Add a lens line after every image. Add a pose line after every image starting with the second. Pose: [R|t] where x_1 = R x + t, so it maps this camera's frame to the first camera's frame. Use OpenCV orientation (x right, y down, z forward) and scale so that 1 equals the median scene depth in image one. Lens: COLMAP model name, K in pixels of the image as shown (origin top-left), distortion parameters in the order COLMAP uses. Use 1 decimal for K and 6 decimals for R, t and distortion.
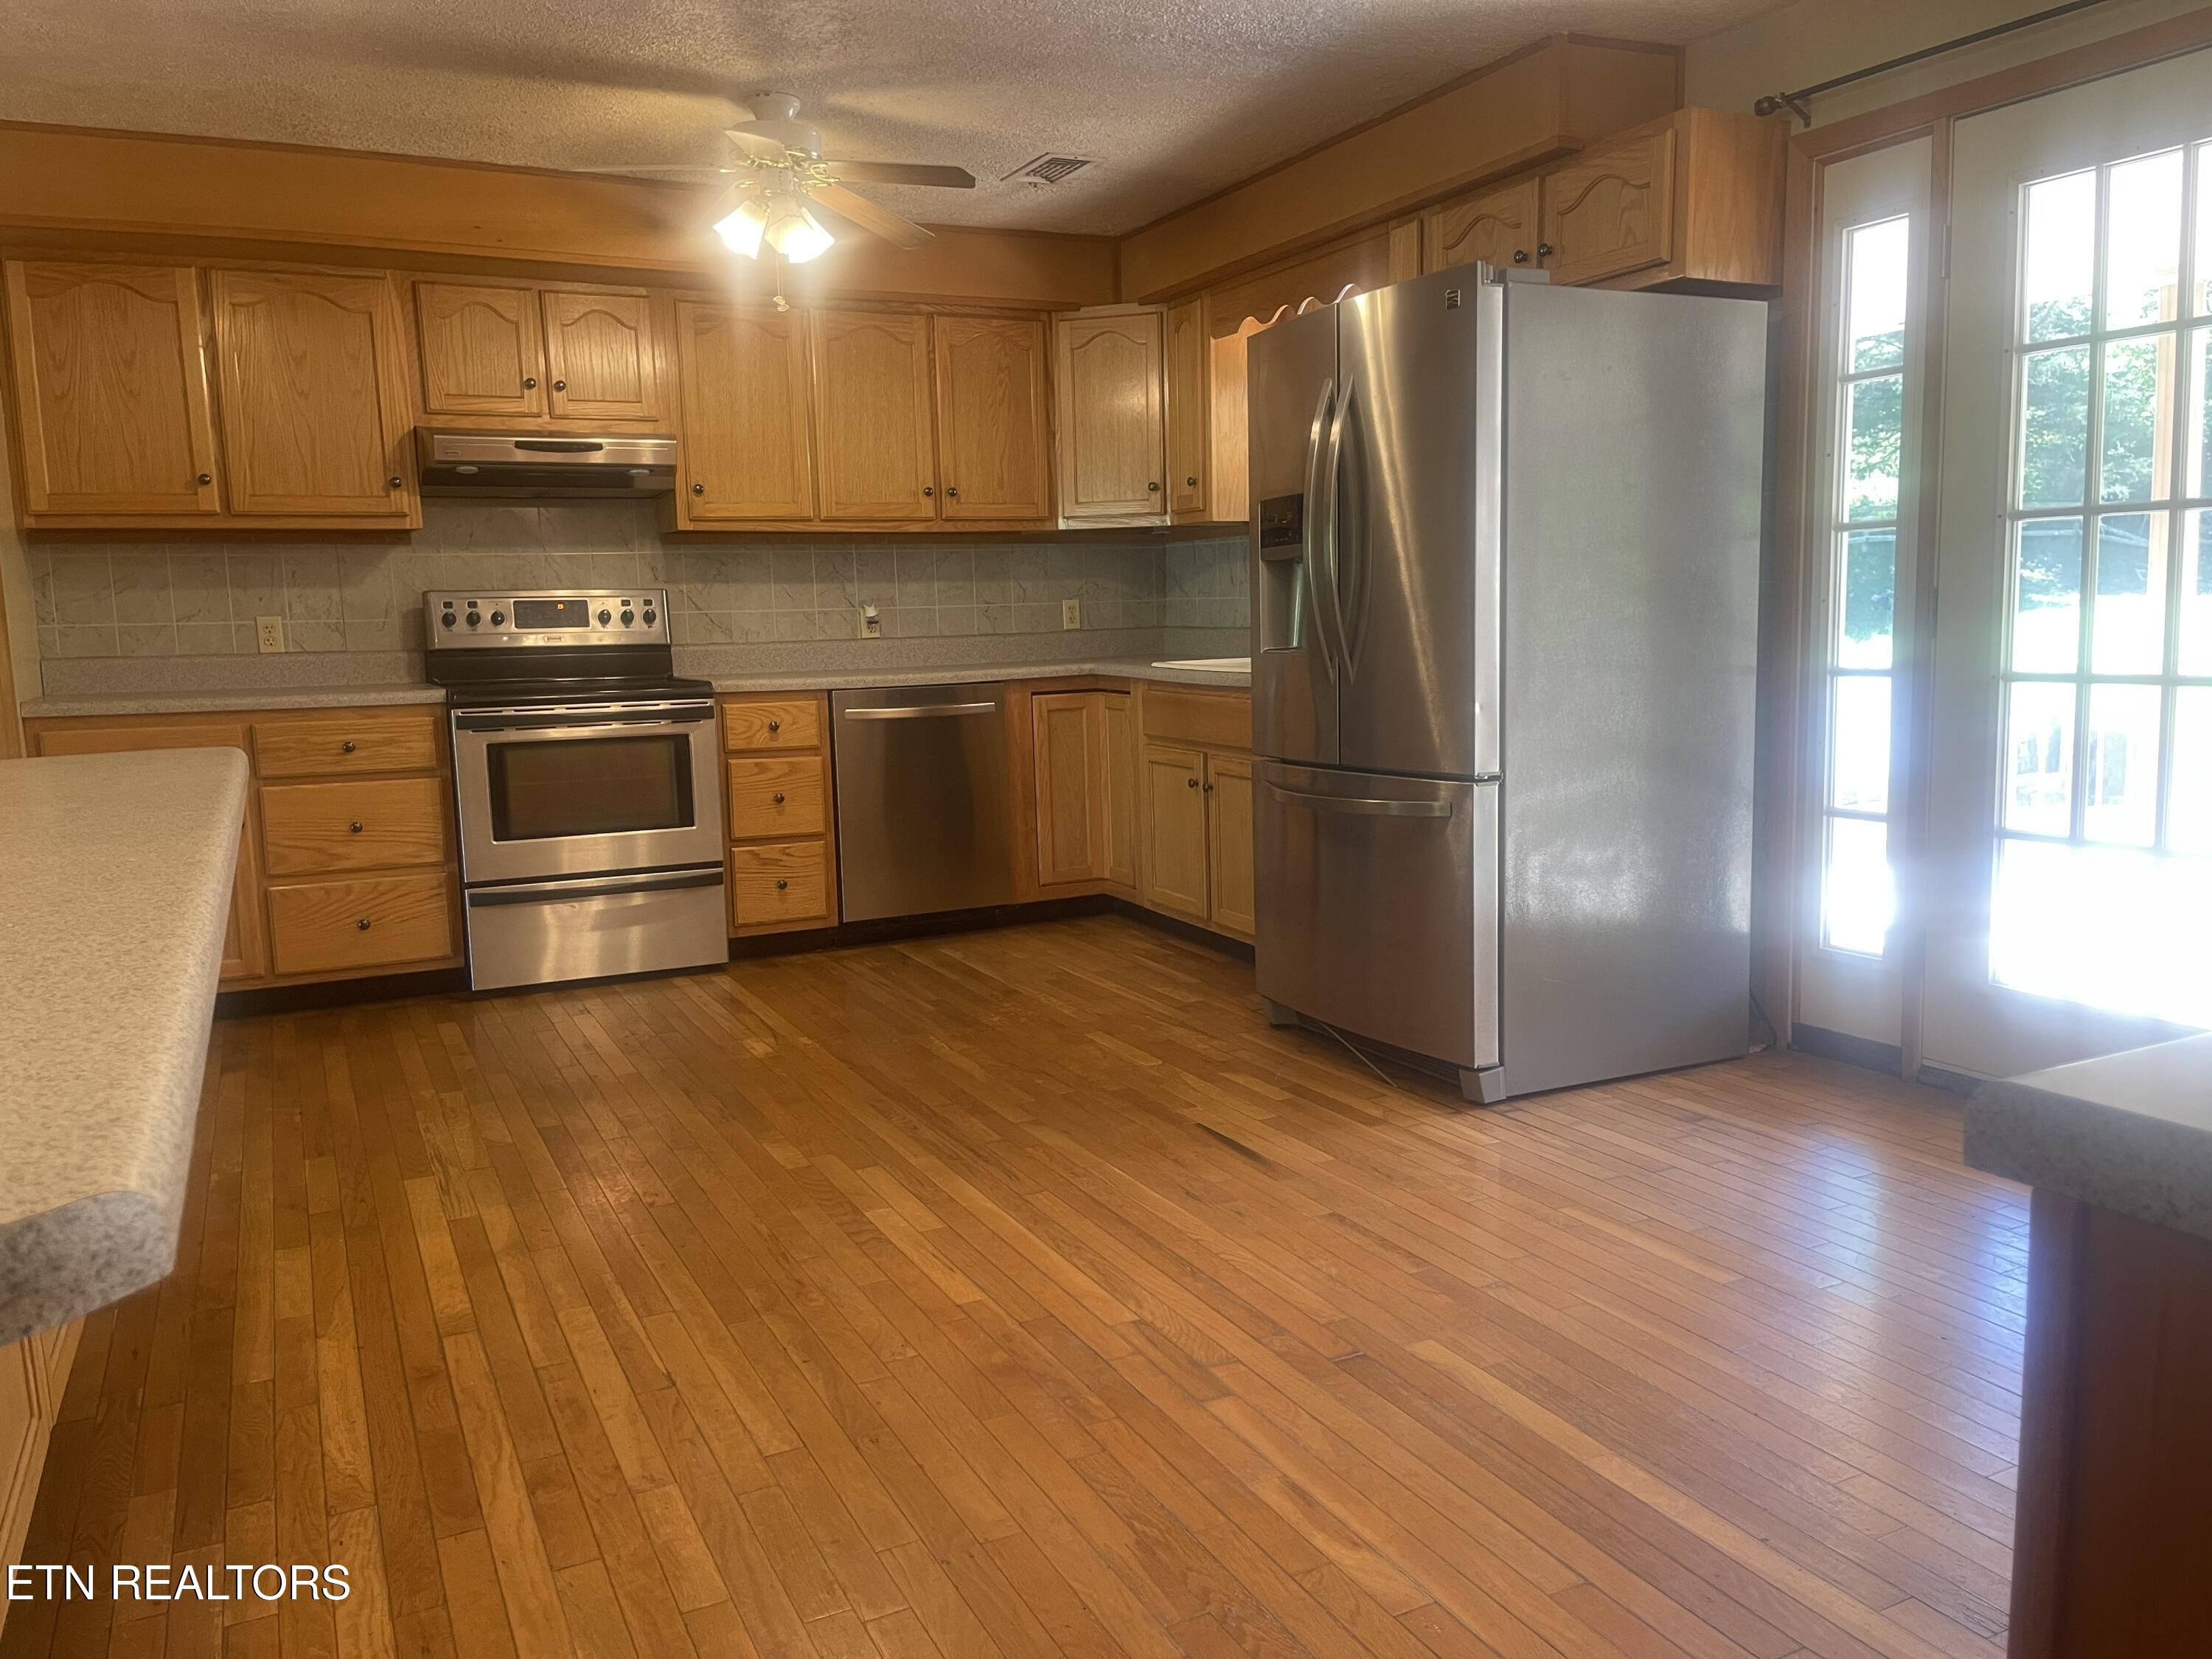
lens RADIAL K [[1665.2, 0, 1117.8], [0, 1665.2, 825.5], [0, 0, 1]] dist [0.076291, -0.105676]
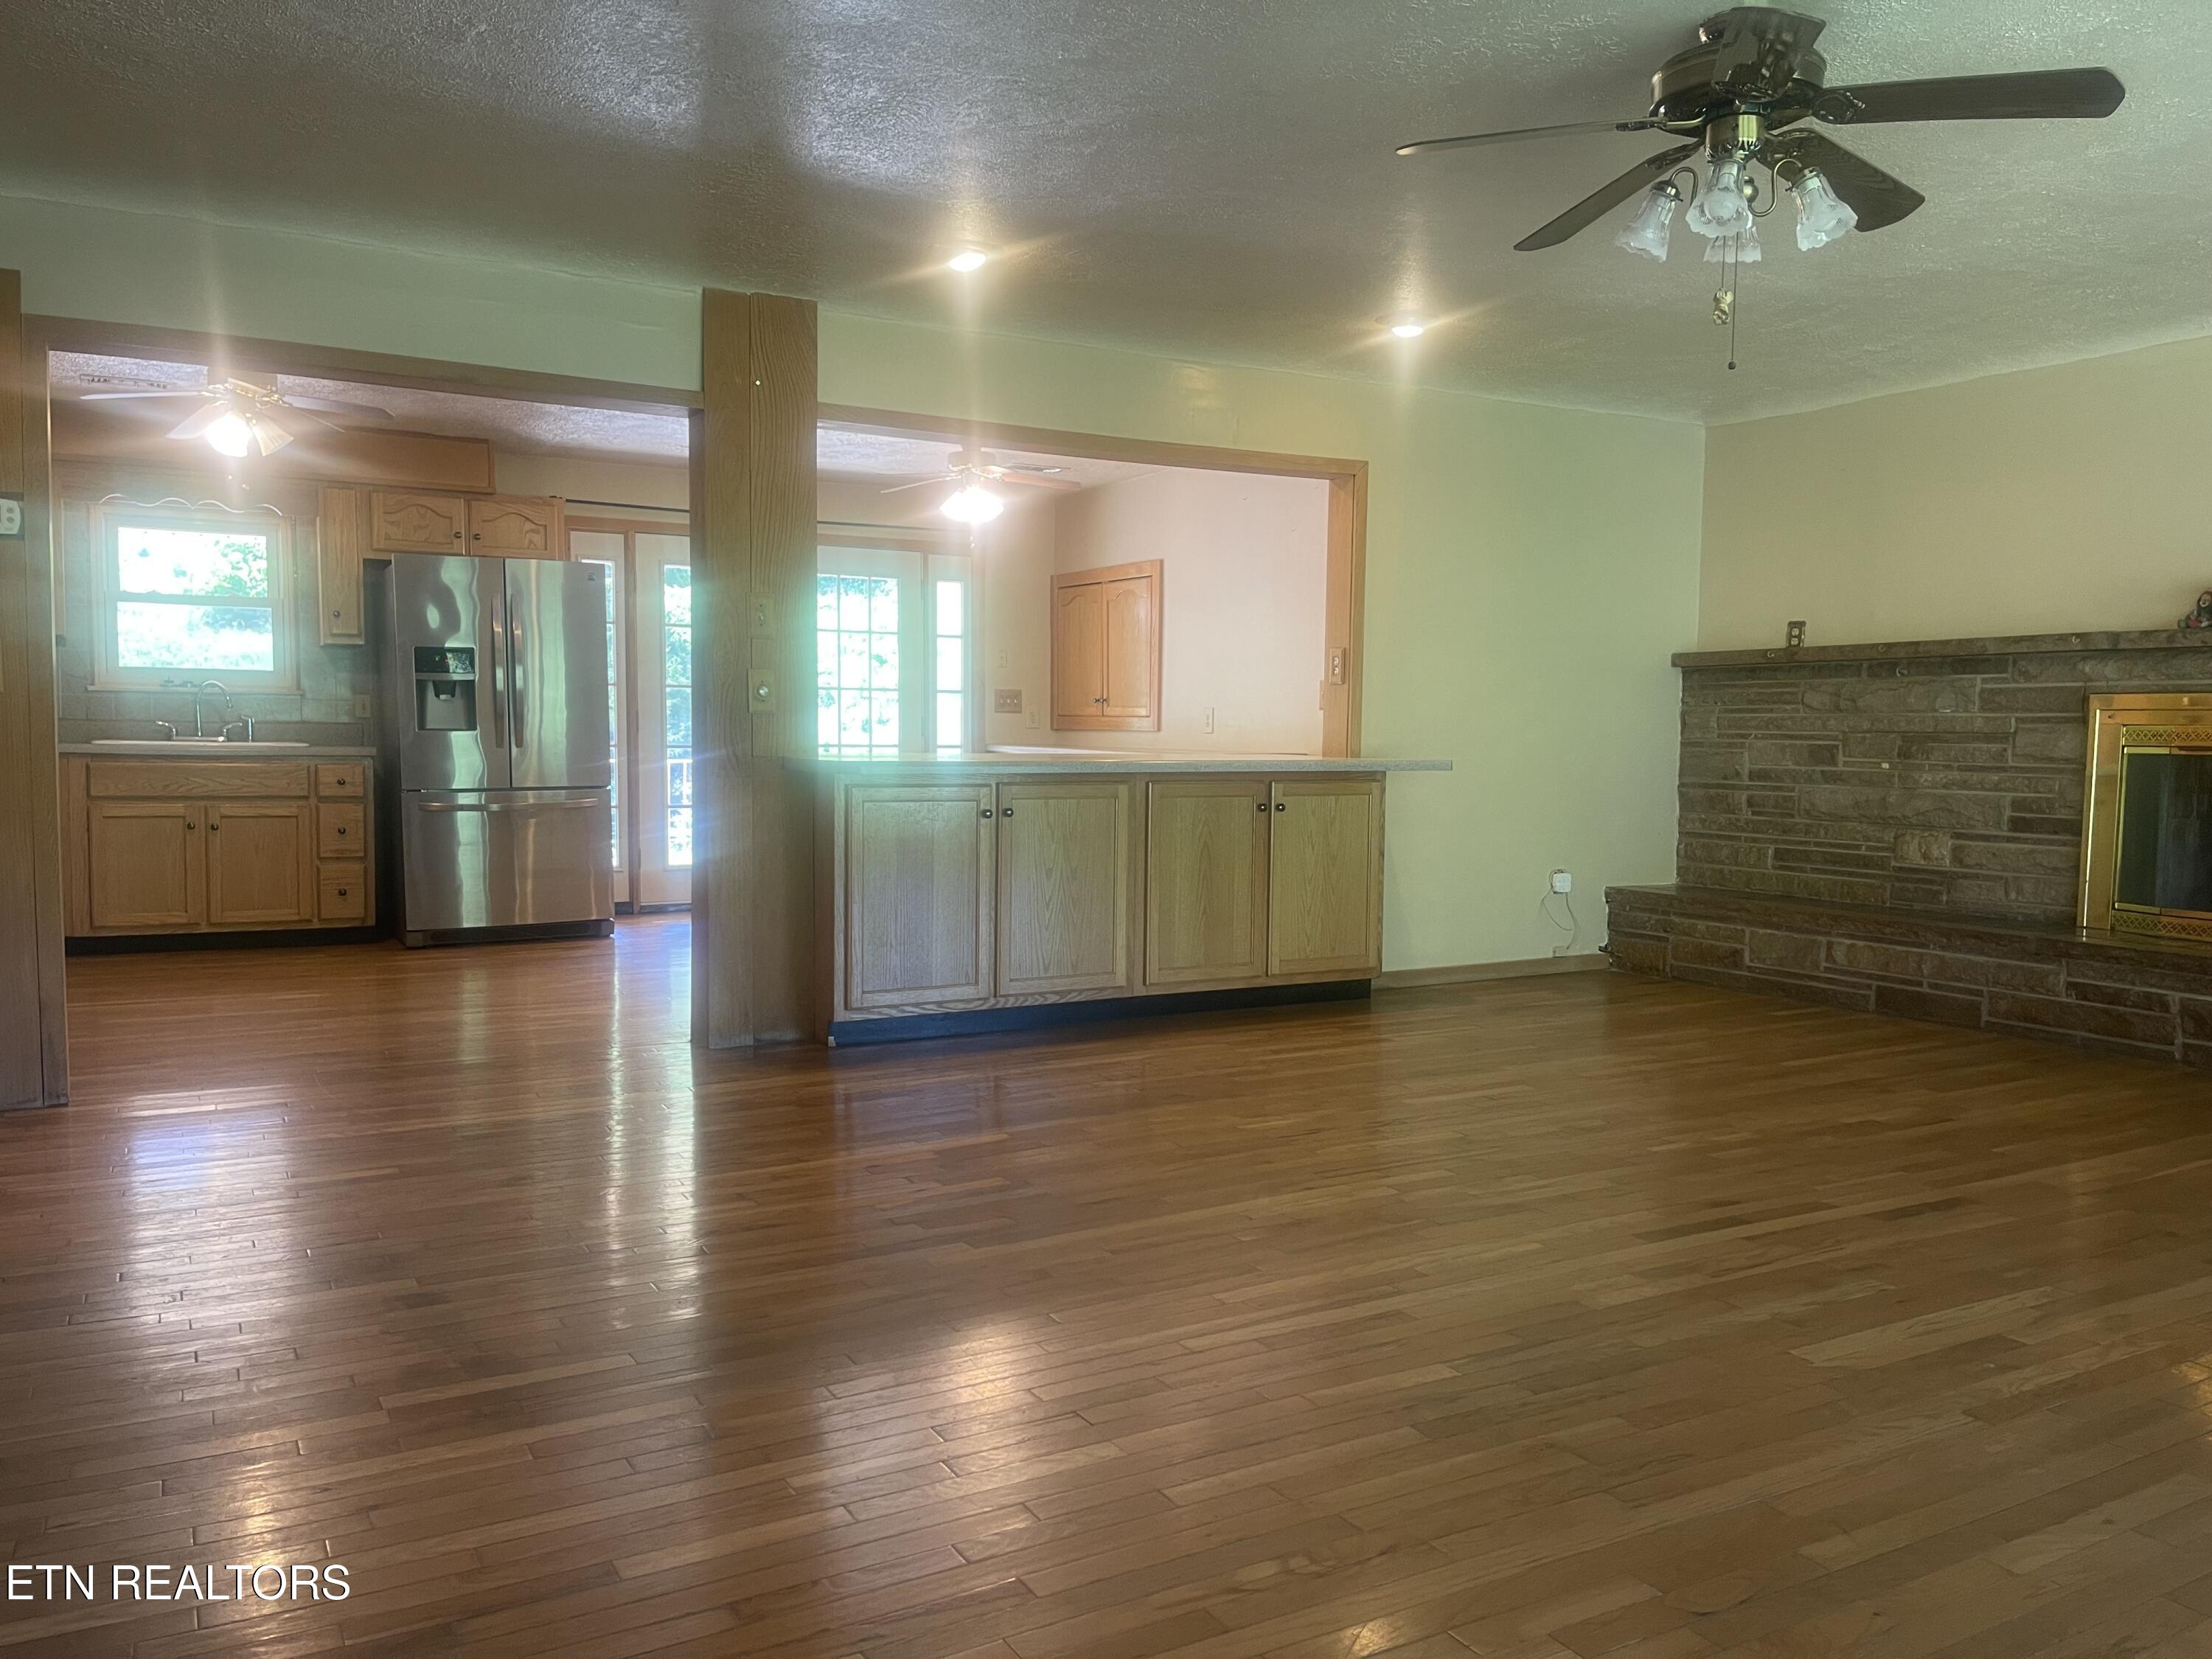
lens RADIAL K [[1660.7, 0, 1129.0], [0, 1660.7, 826.1], [0, 0, 1]] dist [0.081699, -0.102091]
pose [[-0.049991, -0.028358, 0.998347, -1.457518], [0.122362, 0.991893, 0.034302, 0.024194], [-0.991226, 0.123874, -0.046116, 0.287448]]
